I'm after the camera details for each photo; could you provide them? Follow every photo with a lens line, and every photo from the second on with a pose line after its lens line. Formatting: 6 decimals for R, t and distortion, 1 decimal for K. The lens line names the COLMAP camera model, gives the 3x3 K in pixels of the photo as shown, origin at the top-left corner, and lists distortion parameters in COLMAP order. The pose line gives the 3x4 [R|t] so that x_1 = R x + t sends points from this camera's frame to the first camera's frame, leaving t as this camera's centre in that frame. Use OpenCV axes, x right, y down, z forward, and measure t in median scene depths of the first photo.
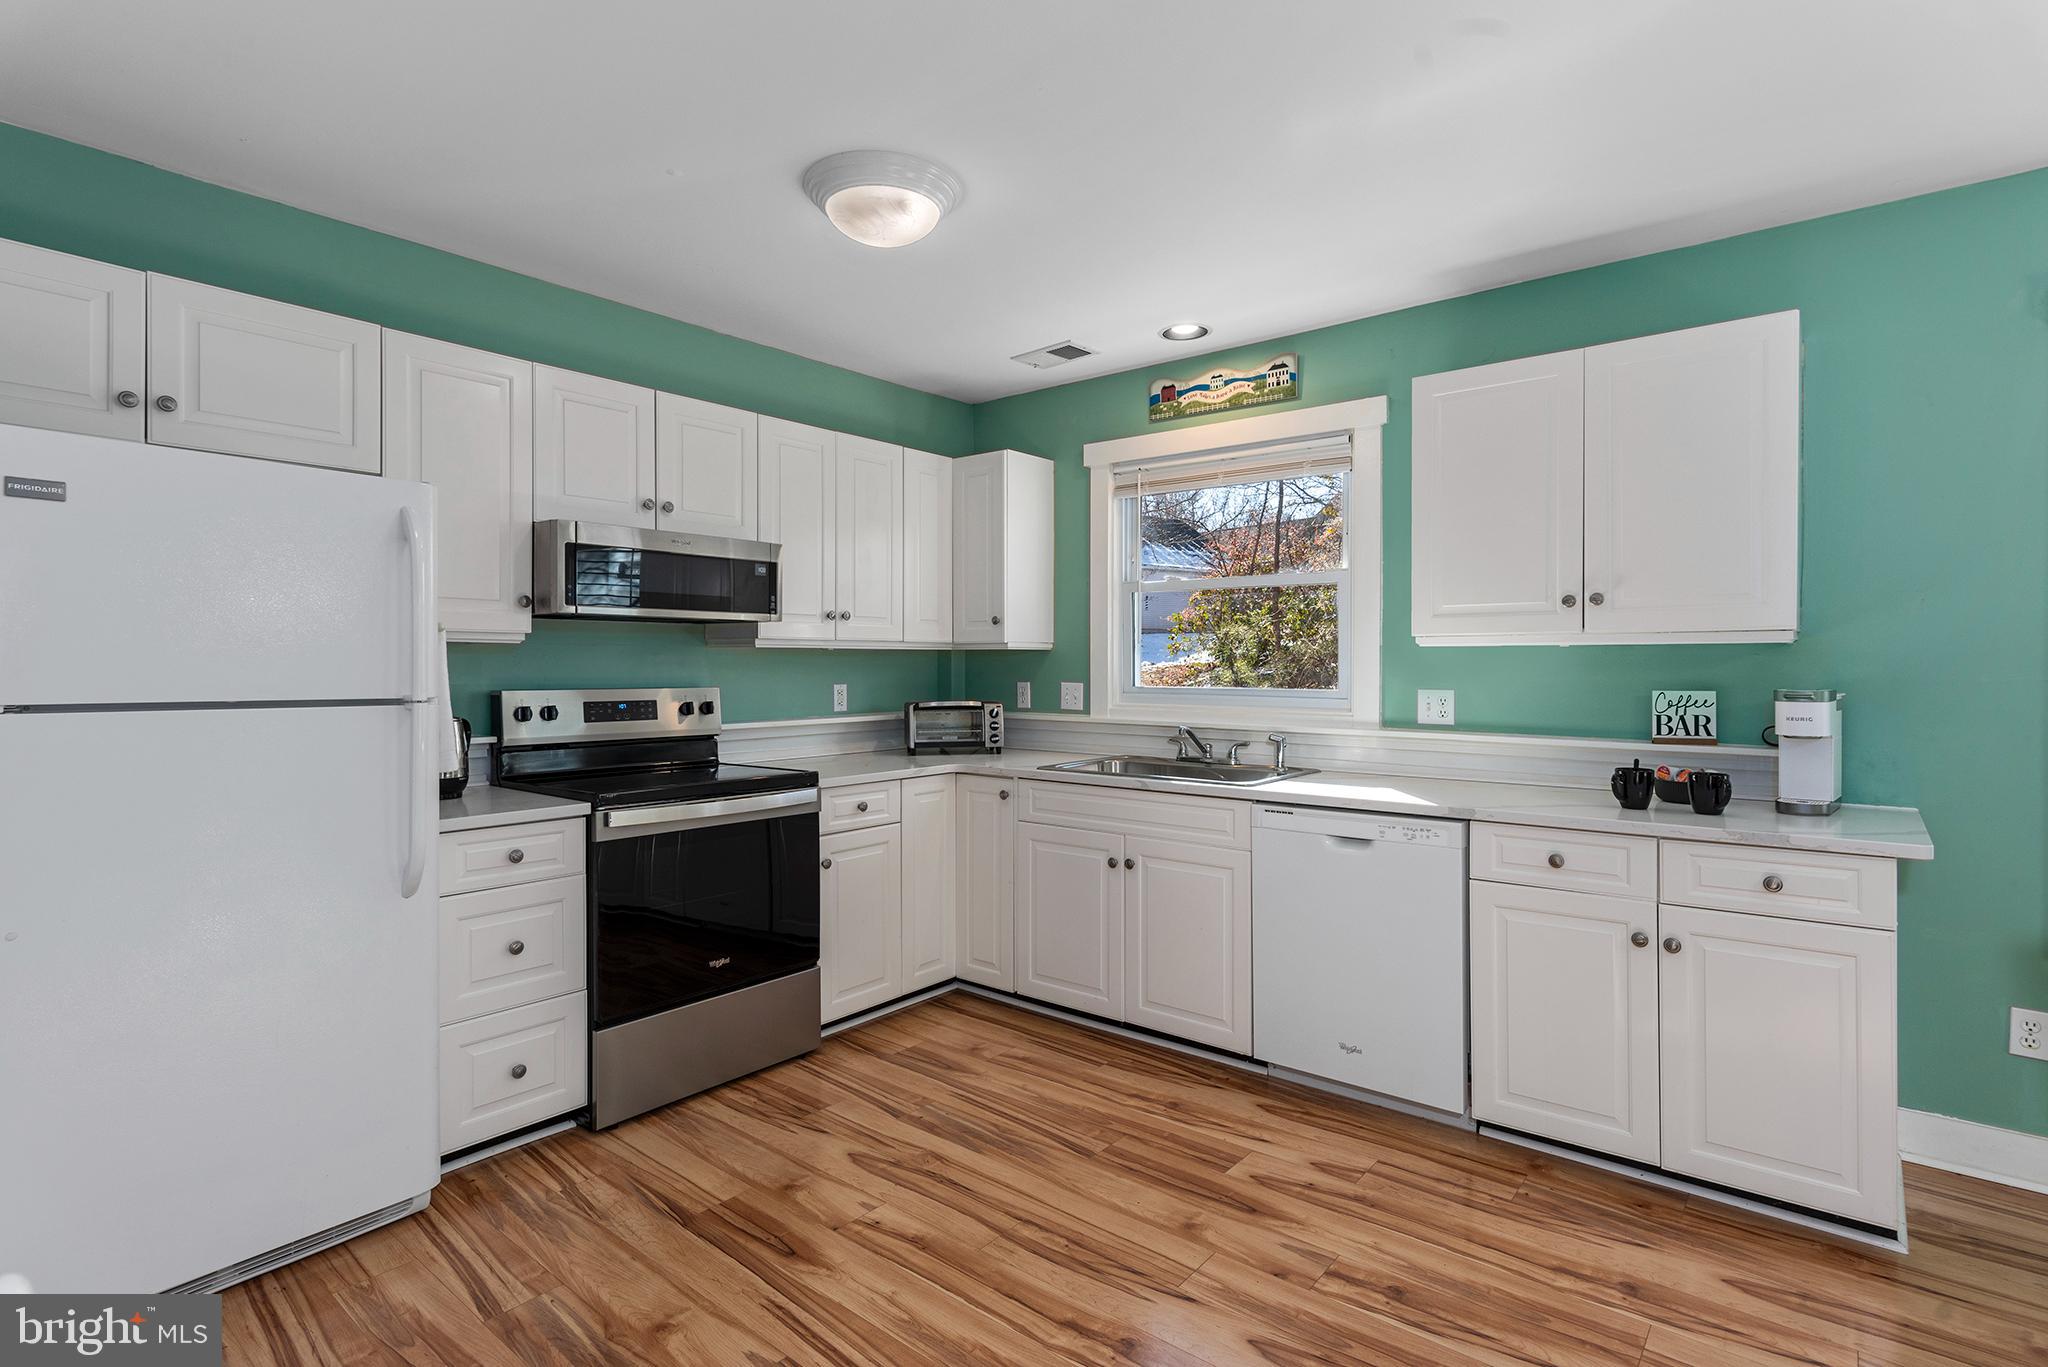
lens RADIAL K [[1000.2, 0, 1018.3], [0, 1000.2, 672.6], [0, 0, 1]] dist [0.001767, -0.000305]
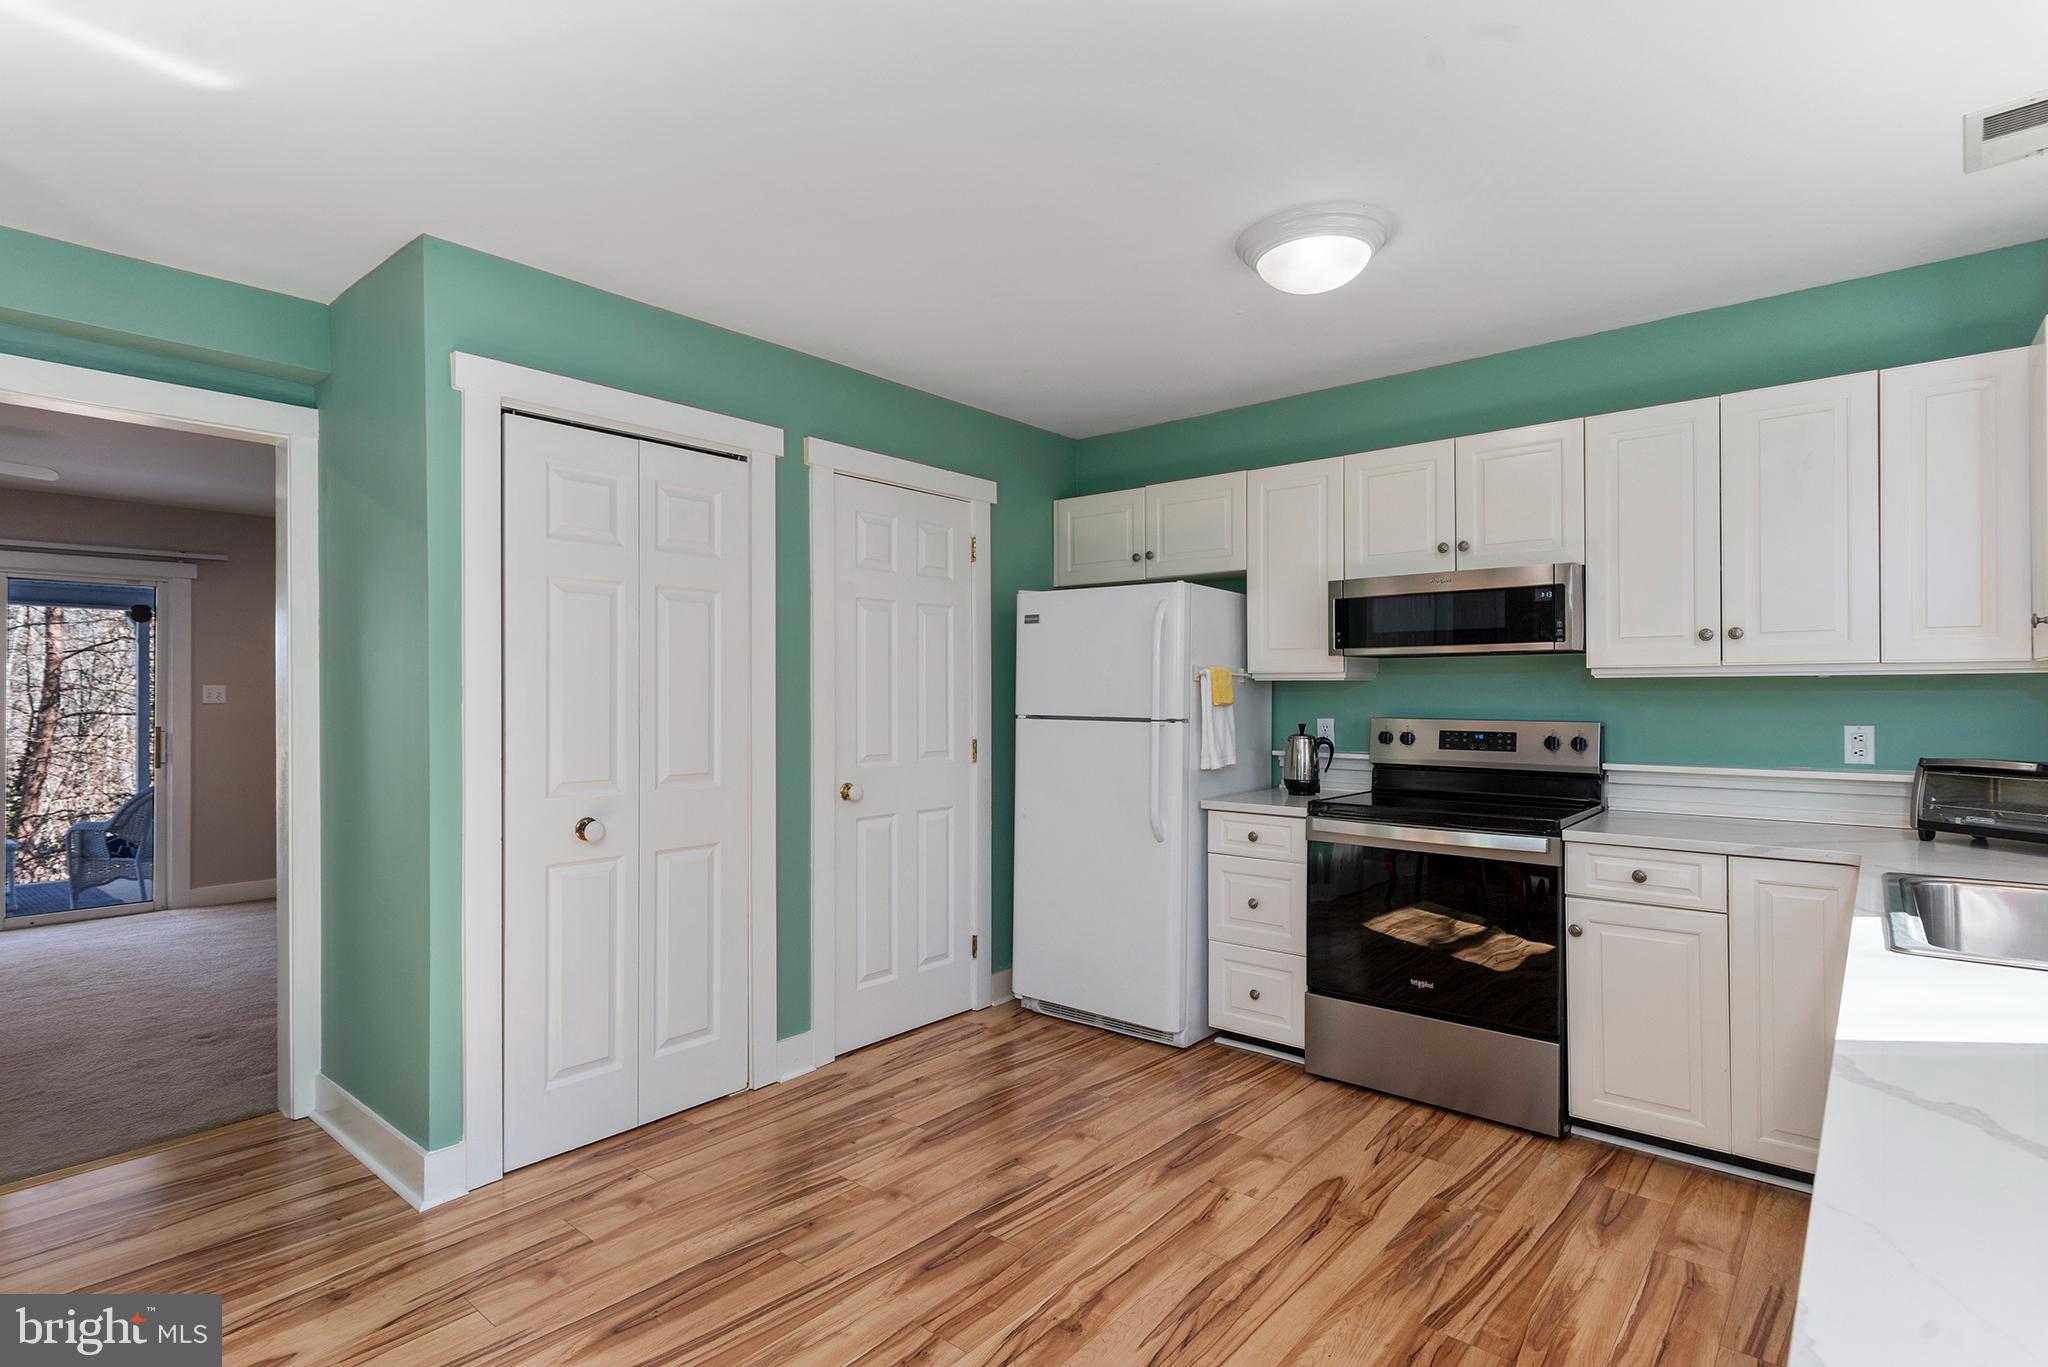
lens RADIAL K [[1002.0, 0, 1021.4], [0, 1002.0, 687.4], [0, 0, 1]] dist [0.001065, -0.000297]
pose [[-0.012744, -0.005374, -0.999904, 0.652789], [-0.006399, 0.999966, -0.005293, -0.009208], [0.999898, 0.006331, -0.012778, 0.517911]]
